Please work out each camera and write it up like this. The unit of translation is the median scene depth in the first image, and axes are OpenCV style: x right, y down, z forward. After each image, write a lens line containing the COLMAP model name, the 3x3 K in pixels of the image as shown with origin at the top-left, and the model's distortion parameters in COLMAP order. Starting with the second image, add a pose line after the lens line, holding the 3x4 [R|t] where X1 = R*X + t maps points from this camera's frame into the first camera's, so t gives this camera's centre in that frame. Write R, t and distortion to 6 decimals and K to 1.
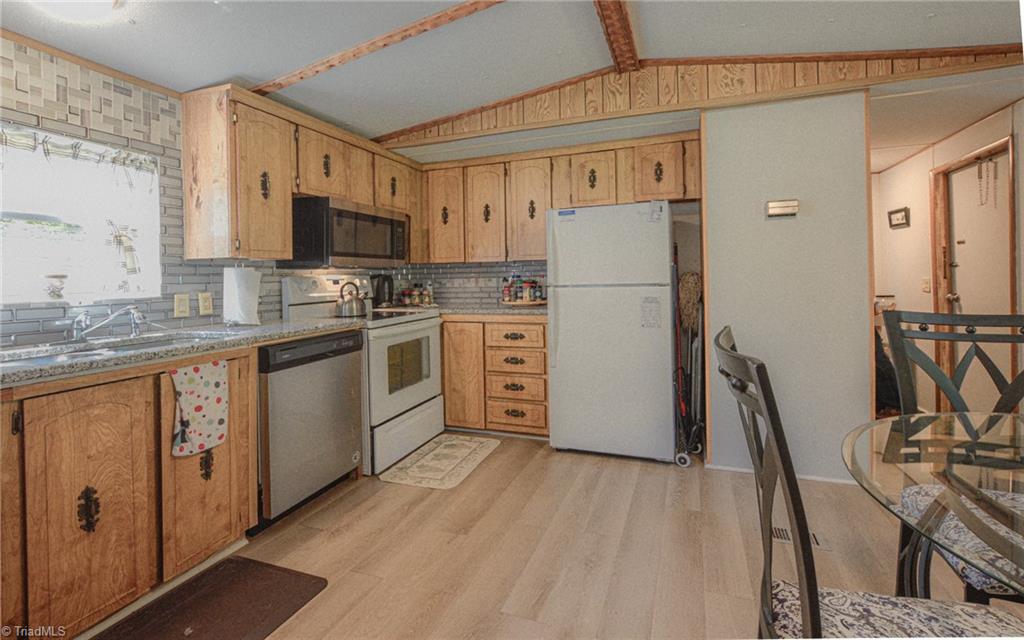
lens RADIAL K [[454.7, 0, 487.5], [0, 454.7, 274.5], [0, 0, 1]] dist [-0.002196, 0.000611]
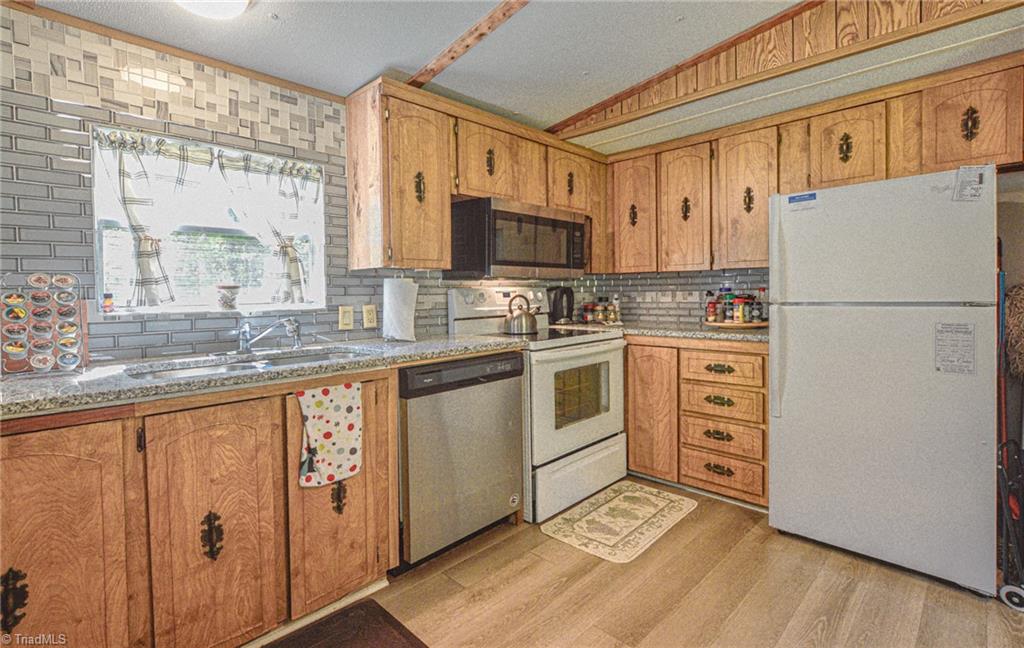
lens RADIAL K [[470.7, 0, 519.8], [0, 470.7, 299.6], [0, 0, 1]] dist [-0.010296, 0.000418]
pose [[0.934415, 0.012433, -0.355969, 0.031075], [-0.002724, 0.999611, 0.027762, 0.000361], [0.356175, -0.024971, 0.934085, 0.193174]]
